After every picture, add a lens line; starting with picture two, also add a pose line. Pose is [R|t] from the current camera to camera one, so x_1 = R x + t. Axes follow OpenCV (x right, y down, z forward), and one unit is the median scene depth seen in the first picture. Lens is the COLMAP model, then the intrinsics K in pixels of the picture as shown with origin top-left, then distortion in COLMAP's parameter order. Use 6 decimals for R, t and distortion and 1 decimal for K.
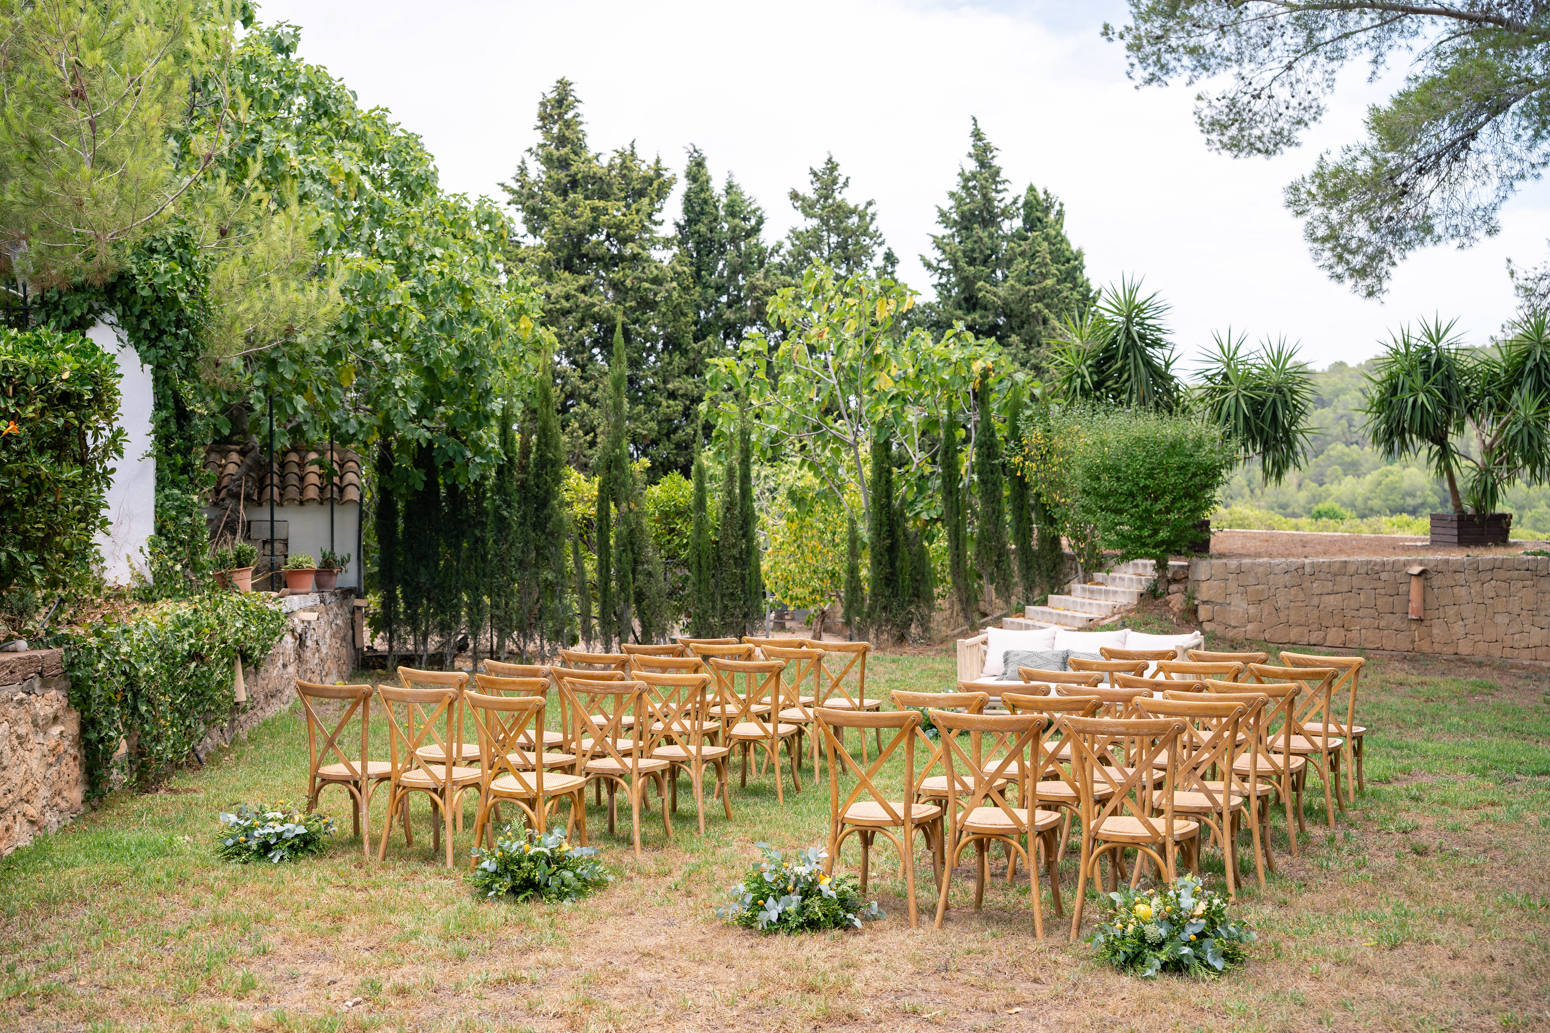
lens RADIAL K [[1562.4, 0, 767.8], [0, 1562.4, 529.1], [0, 0, 1]] dist [0.021808, 0.000000]
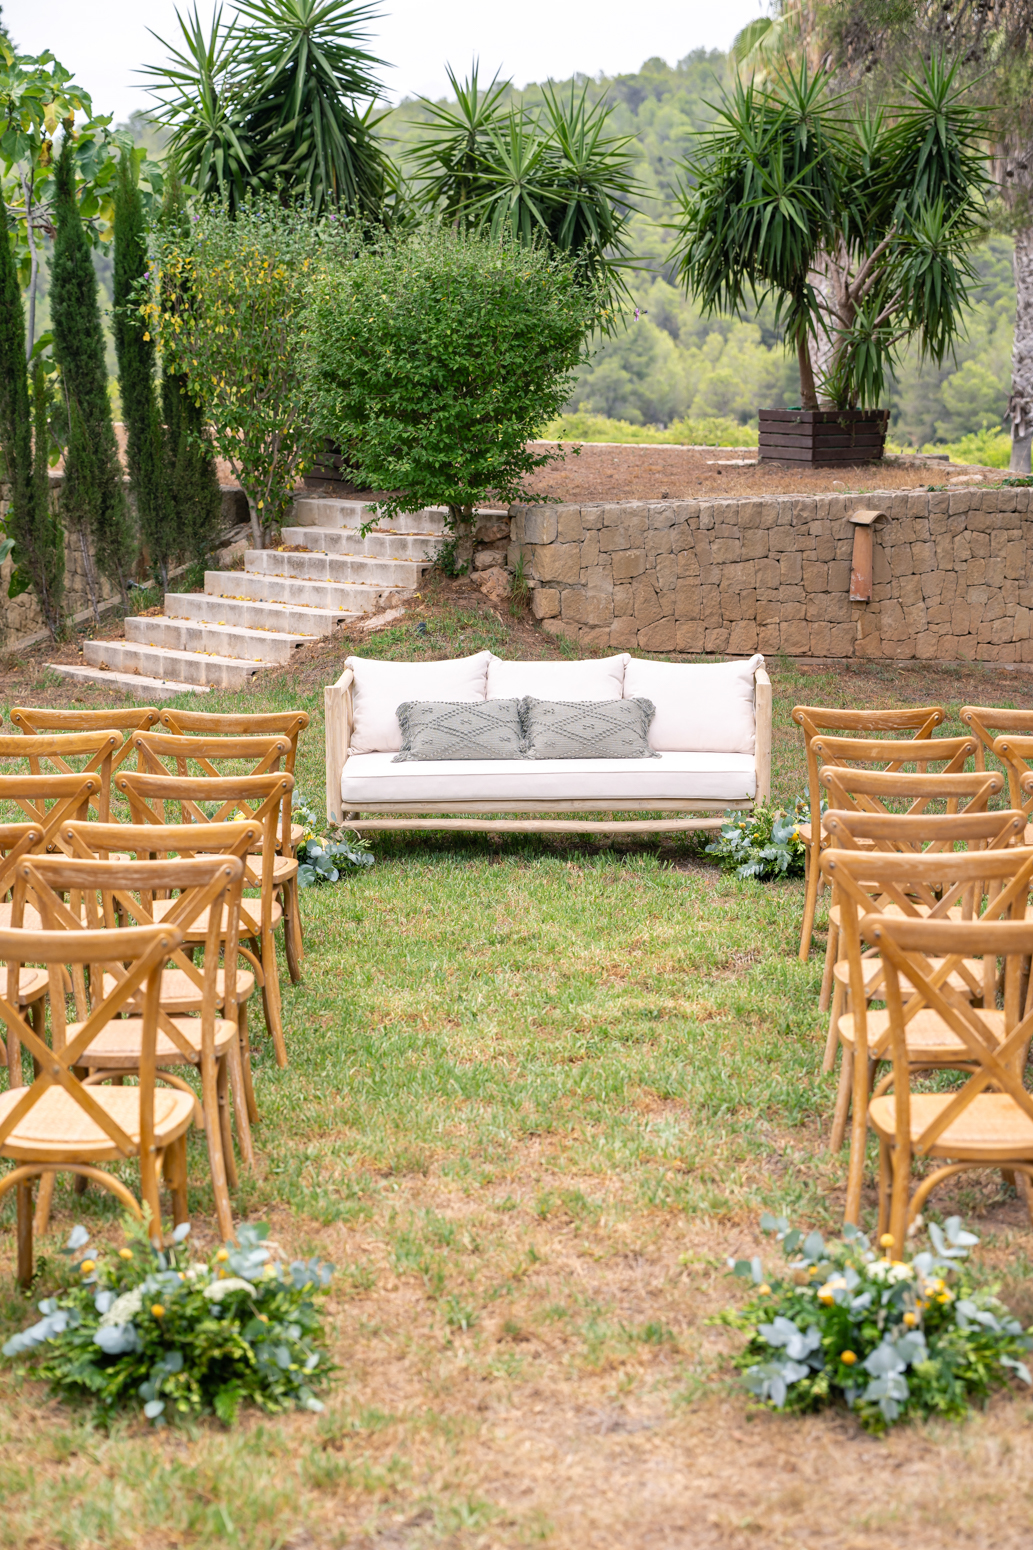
lens RADIAL K [[2802.5, 0, 512.1], [0, 2802.5, 766.5], [0, 0, 1]] dist [0.241393, 0.000000]
pose [[0.913006, -0.051962, 0.404623, -0.113061], [0.002154, 0.992455, 0.122592, -0.008674], [-0.407940, -0.111056, 0.906229, 0.085929]]
